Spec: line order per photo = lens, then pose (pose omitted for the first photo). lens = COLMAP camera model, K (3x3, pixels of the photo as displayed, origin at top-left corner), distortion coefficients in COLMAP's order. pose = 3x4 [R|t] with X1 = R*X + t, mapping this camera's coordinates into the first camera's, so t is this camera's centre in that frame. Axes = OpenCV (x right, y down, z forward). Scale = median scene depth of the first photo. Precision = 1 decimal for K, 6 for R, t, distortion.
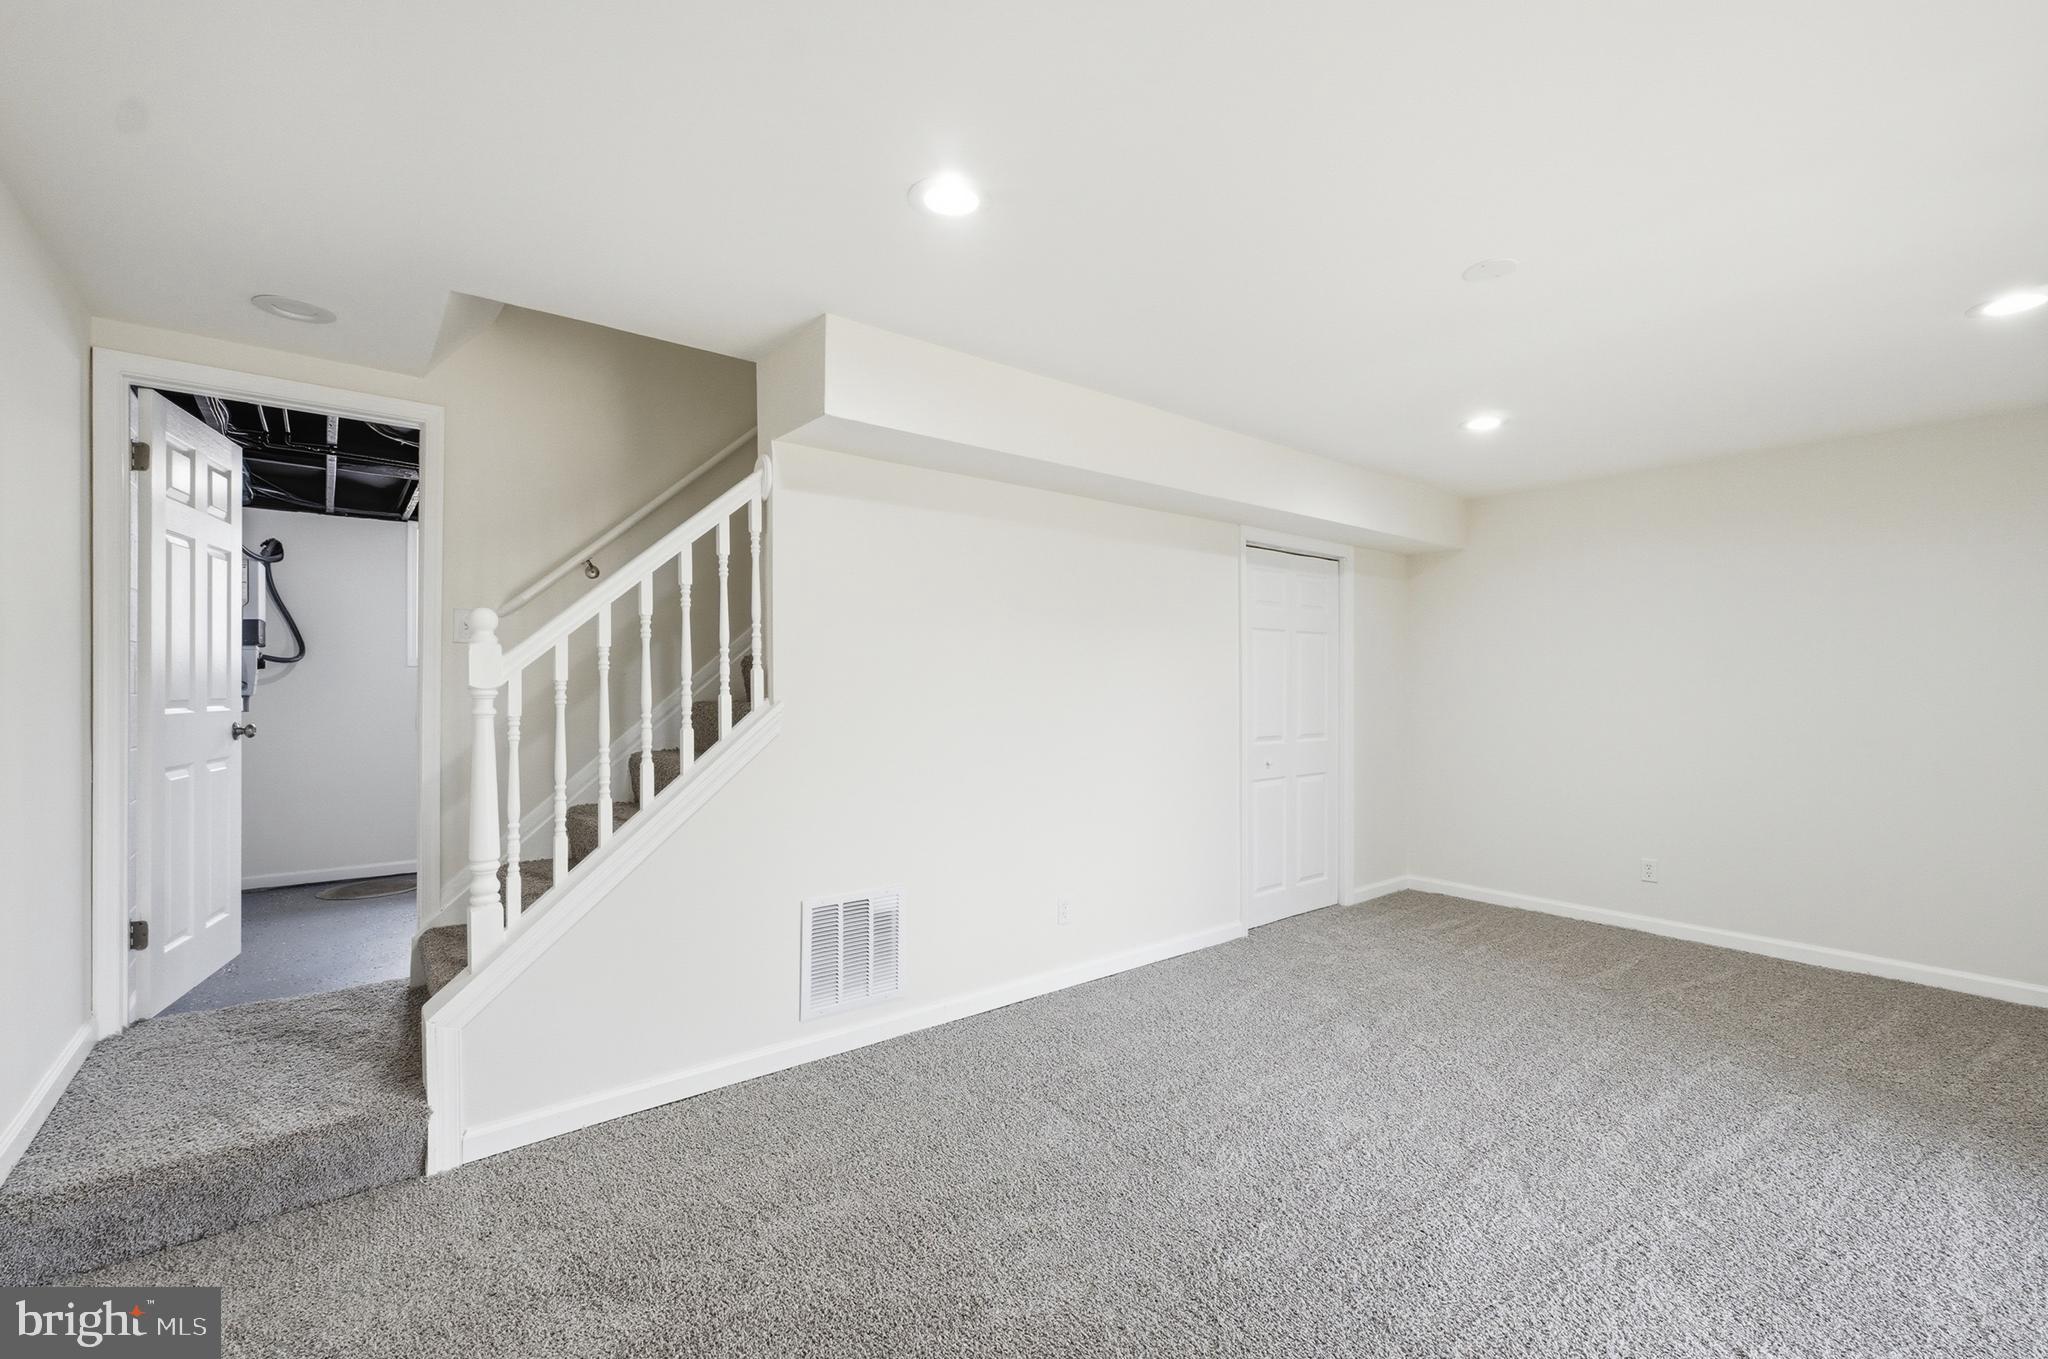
lens RADIAL K [[866.9, 0, 1017.9], [0, 866.9, 680.0], [0, 0, 1]] dist [-0.001783, 0.000002]
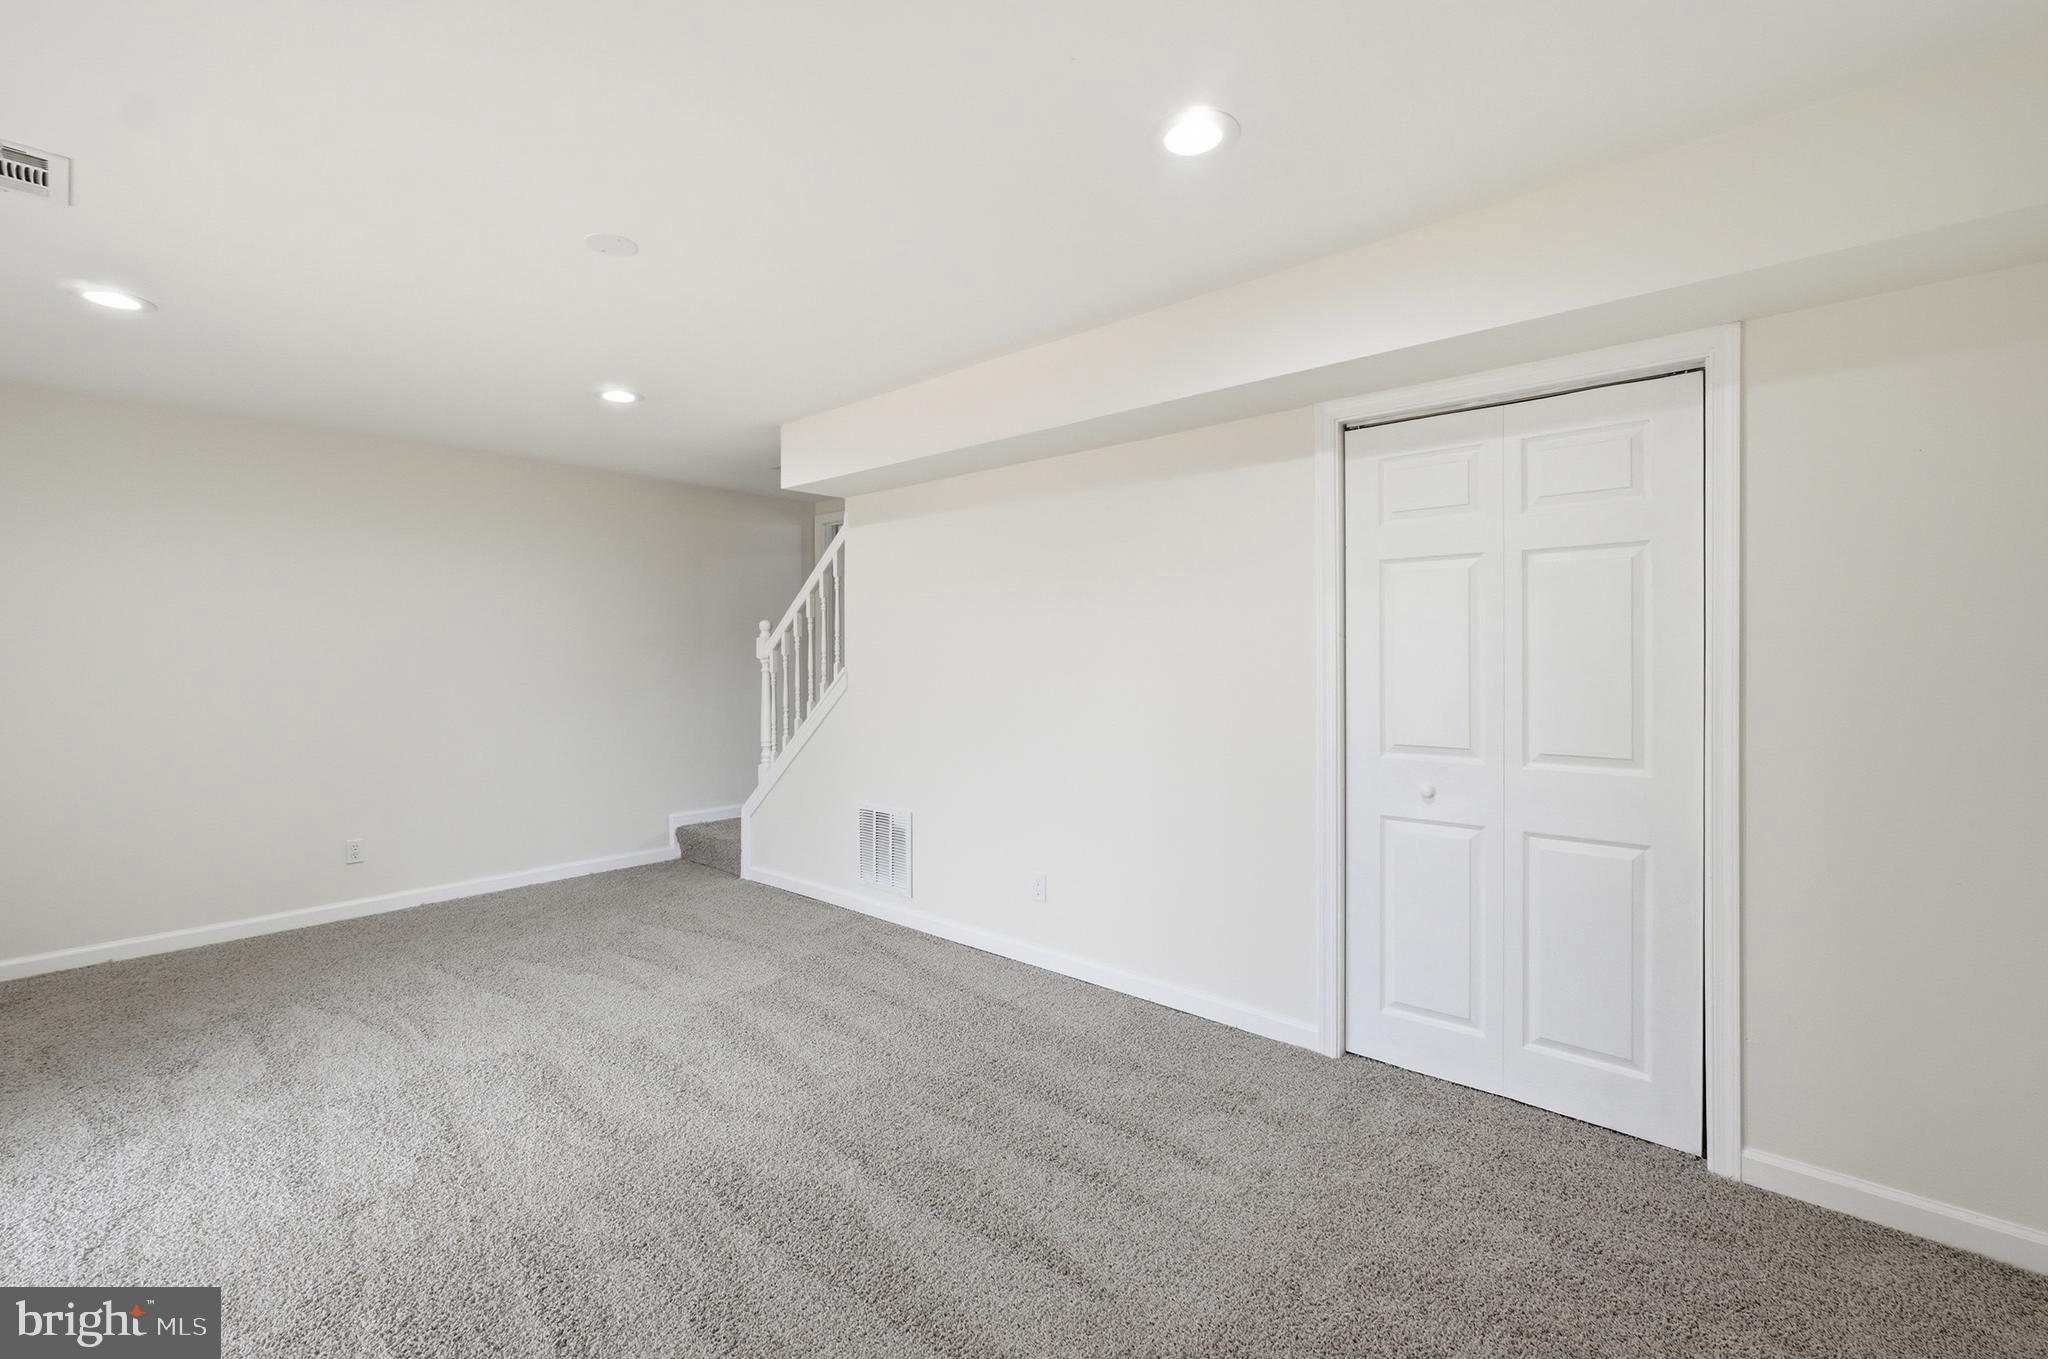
lens RADIAL K [[892.6, 0, 1037.1], [0, 892.6, 654.6], [0, 0, 1]] dist [-0.000022, -0.000002]
pose [[0.171187, -0.003946, -0.985231, 1.235740], [0.005948, 0.999978, -0.002971, 0.008356], [0.985221, -0.005352, 0.171207, 0.977833]]
